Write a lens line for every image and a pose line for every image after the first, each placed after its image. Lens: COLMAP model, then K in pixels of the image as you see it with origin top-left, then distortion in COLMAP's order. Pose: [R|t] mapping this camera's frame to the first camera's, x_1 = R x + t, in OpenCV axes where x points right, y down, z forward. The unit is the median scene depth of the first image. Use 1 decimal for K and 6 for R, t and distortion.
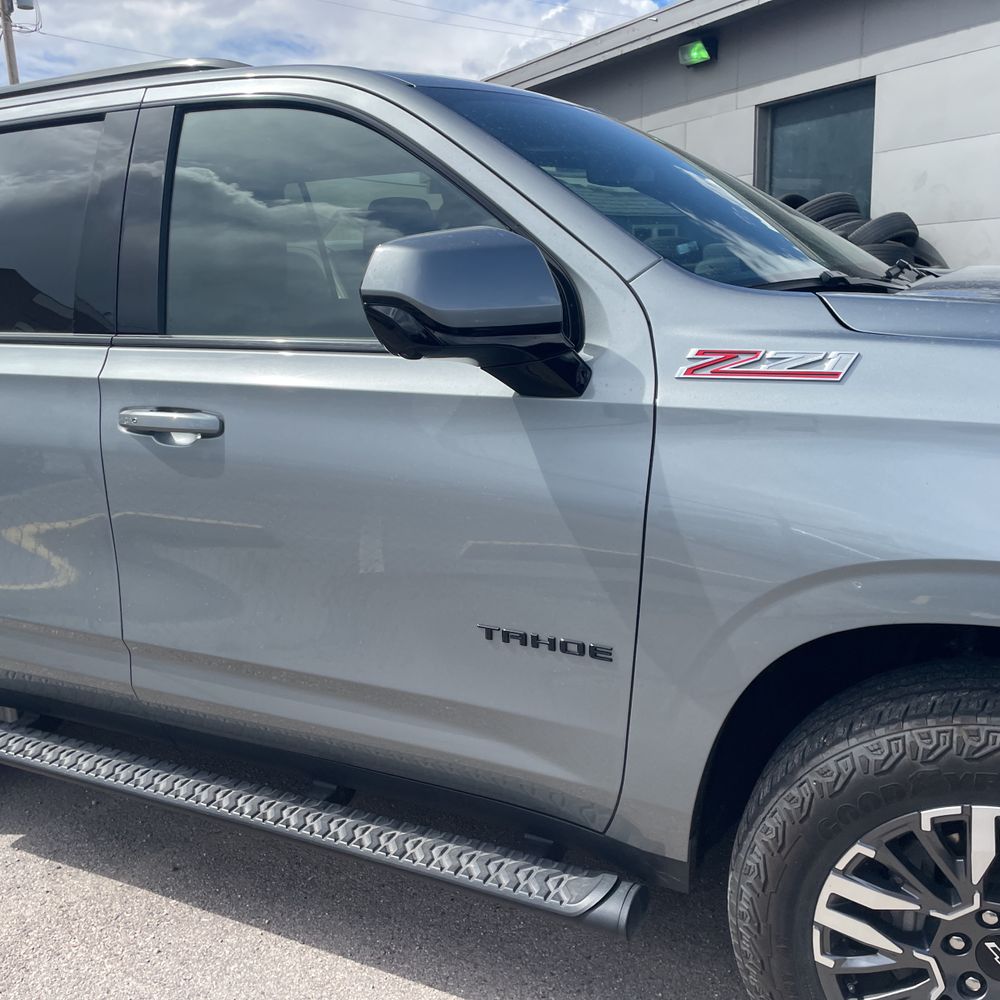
lens RADIAL K [[1011.3, 0, 484.2], [0, 1011.3, 494.4], [0, 0, 1]] dist [0.020243, 0.000000]
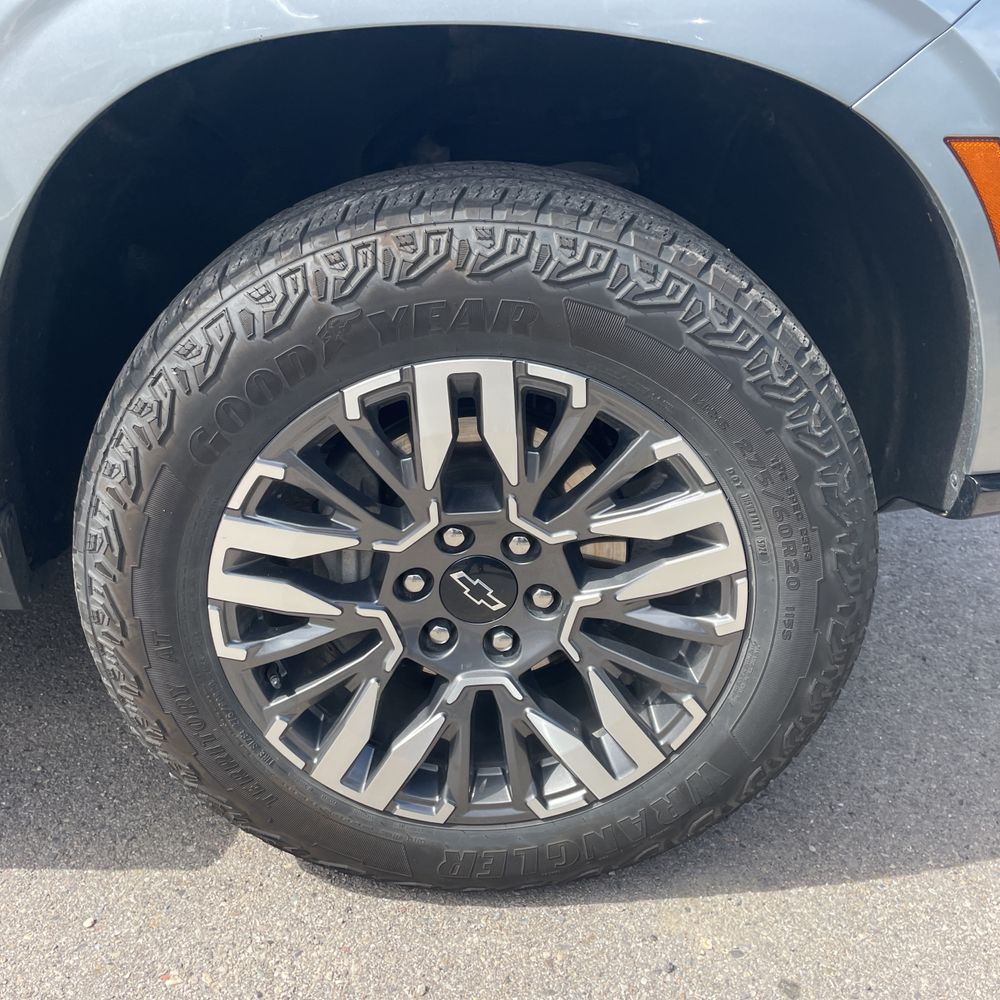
lens RADIAL K [[1011.3, 0, 505.6], [0, 1011.3, 482.3], [0, 0, 1]] dist [0.020243, 0.000000]
pose [[0.877897, -0.149241, 0.454999, 0.210227], [0.053226, 0.974717, 0.217013, 0.221850], [-0.475882, -0.166298, 0.863644, 0.377750]]
